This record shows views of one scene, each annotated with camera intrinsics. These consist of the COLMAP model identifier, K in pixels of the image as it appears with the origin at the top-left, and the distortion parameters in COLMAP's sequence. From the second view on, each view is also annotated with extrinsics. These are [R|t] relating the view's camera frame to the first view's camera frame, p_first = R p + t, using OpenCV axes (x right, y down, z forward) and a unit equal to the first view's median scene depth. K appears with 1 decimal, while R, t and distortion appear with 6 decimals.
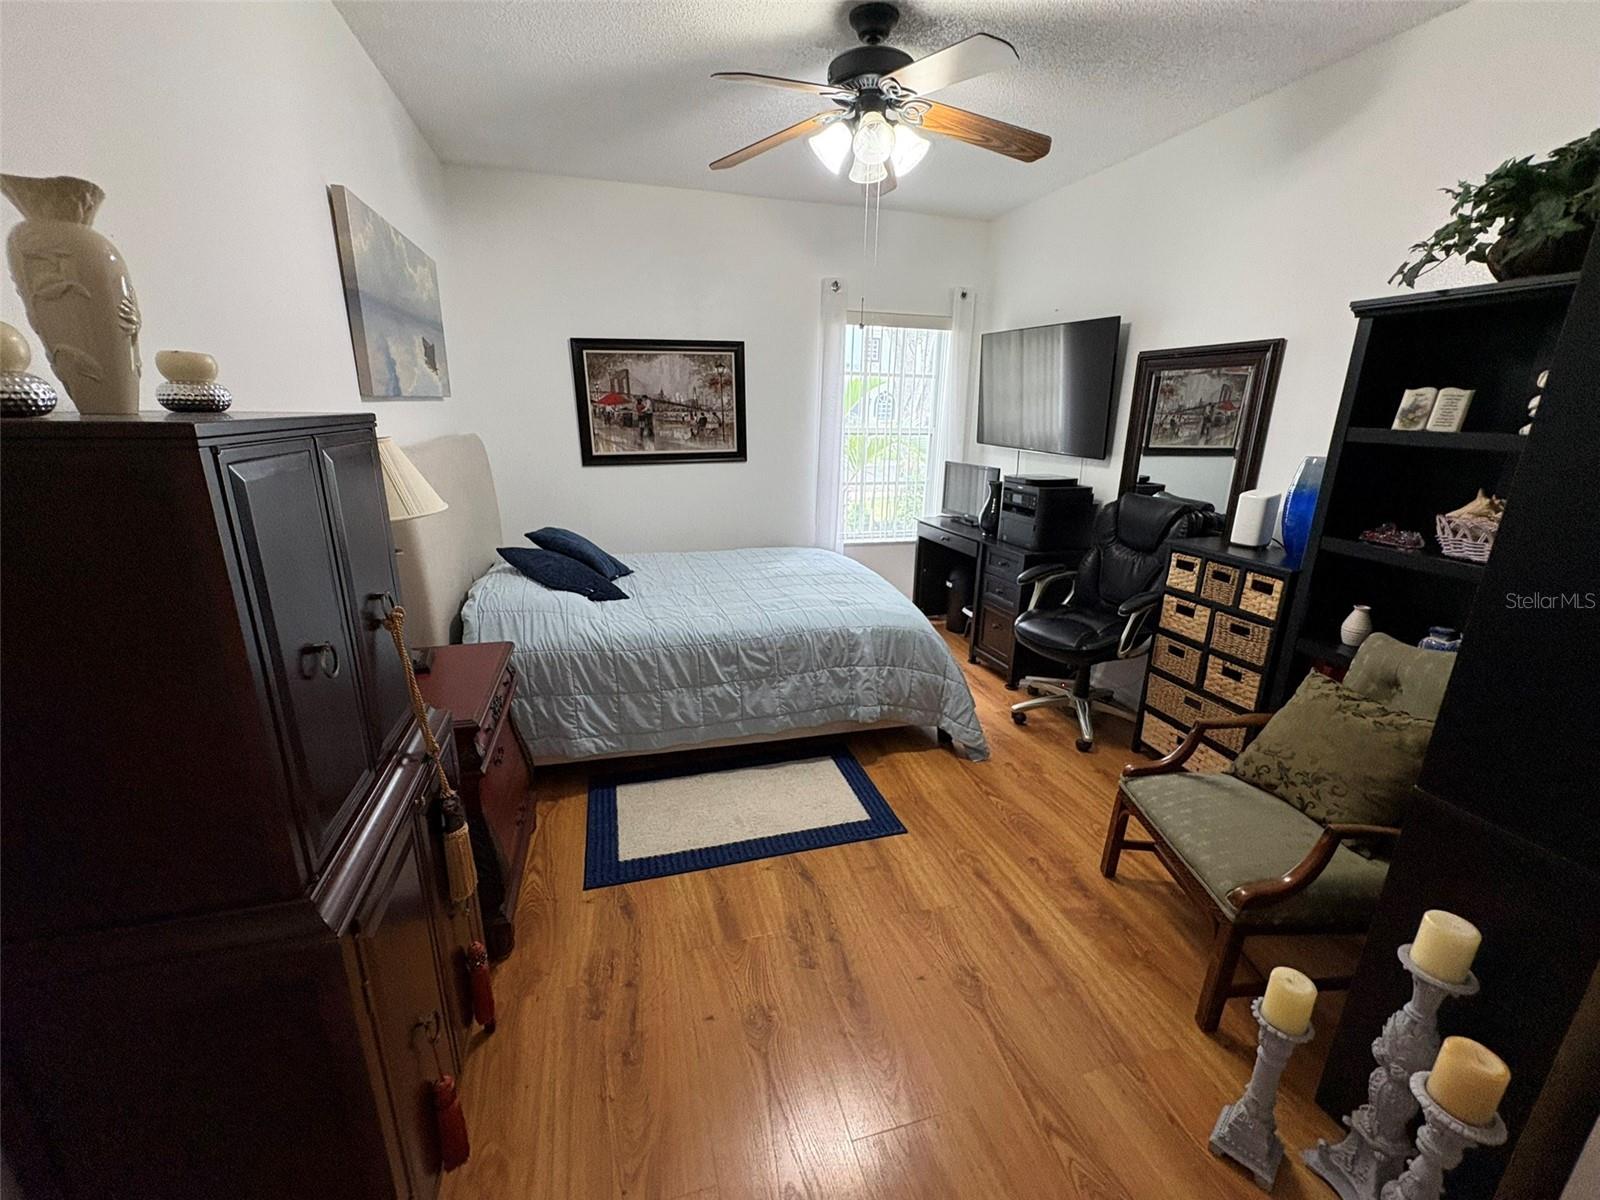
lens RADIAL K [[642.6, 0, 800.0], [0, 642.6, 600.0], [0, 0, 1]] dist [0.002357, 0.000440]
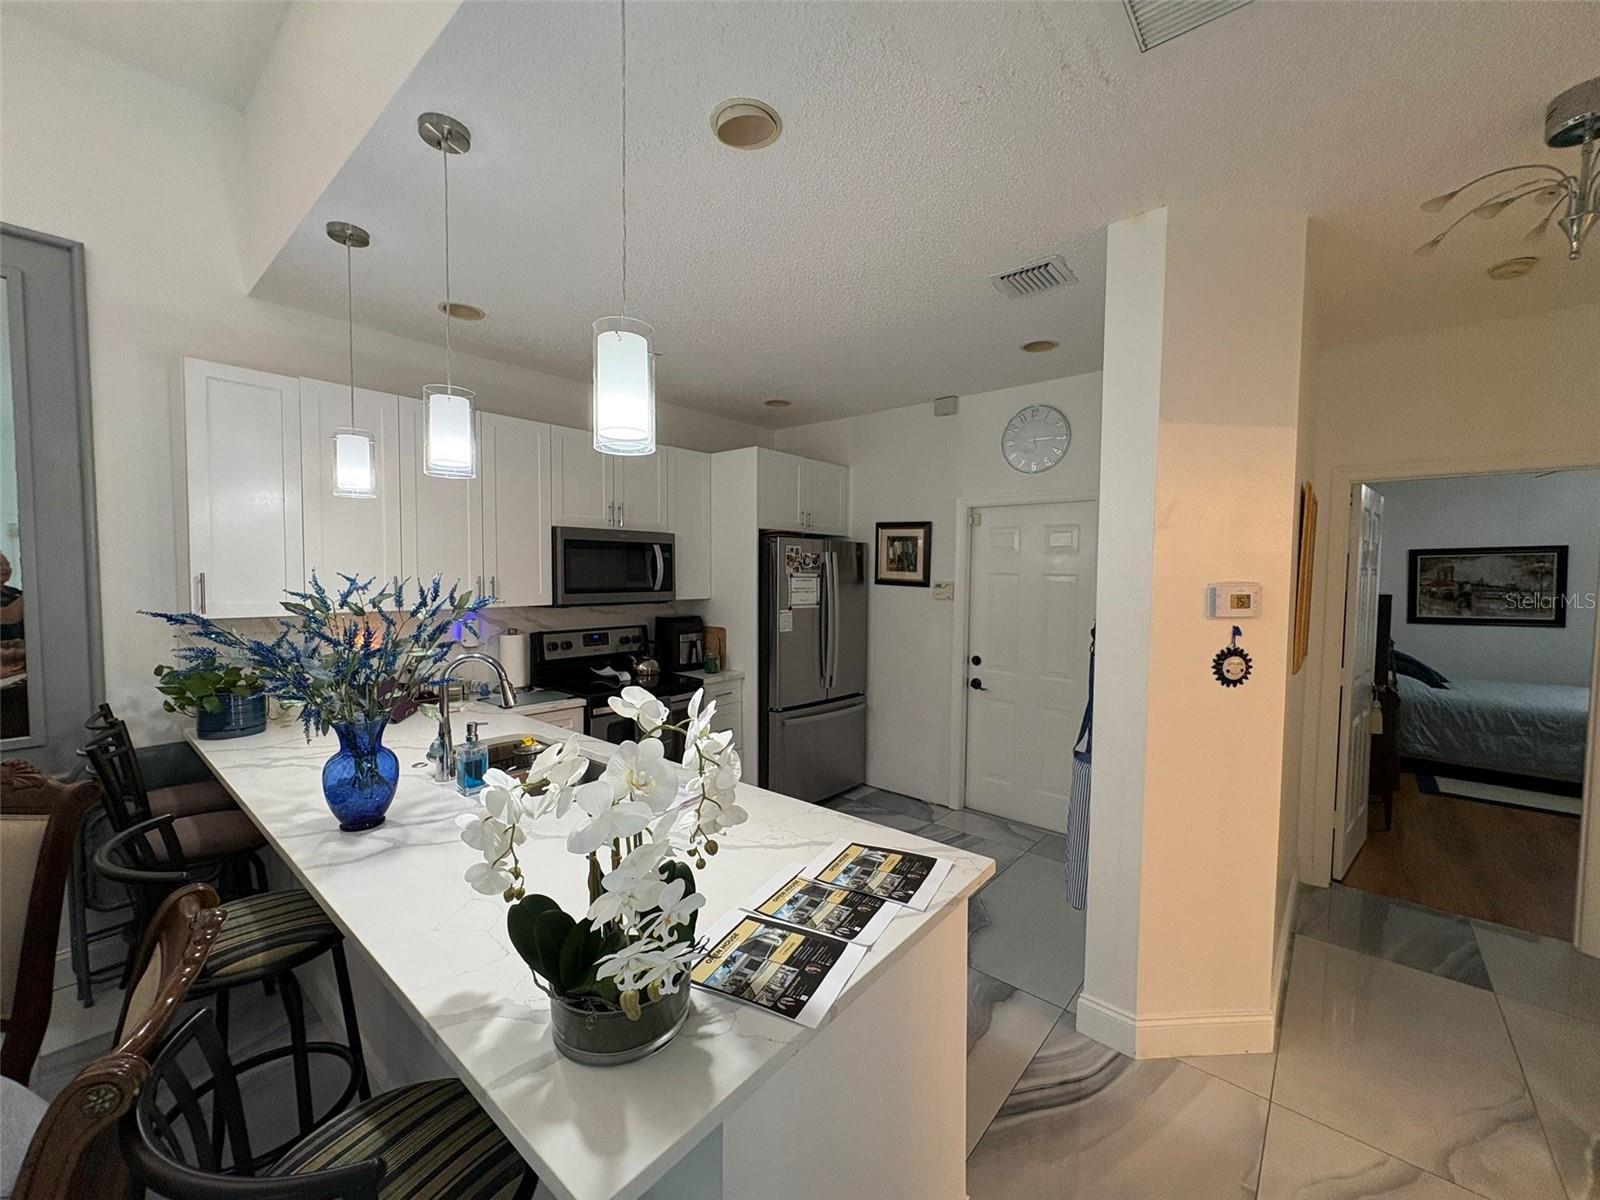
lens RADIAL K [[642.6, 0, 800.0], [0, 642.6, 600.0], [0, 0, 1]] dist [0.002357, 0.000440]
pose [[0.547368, 0.025090, -0.836516, 0.186647], [-0.239773, 0.962350, -0.128030, 0.318123], [0.801809, 0.270654, 0.532775, -1.136202]]
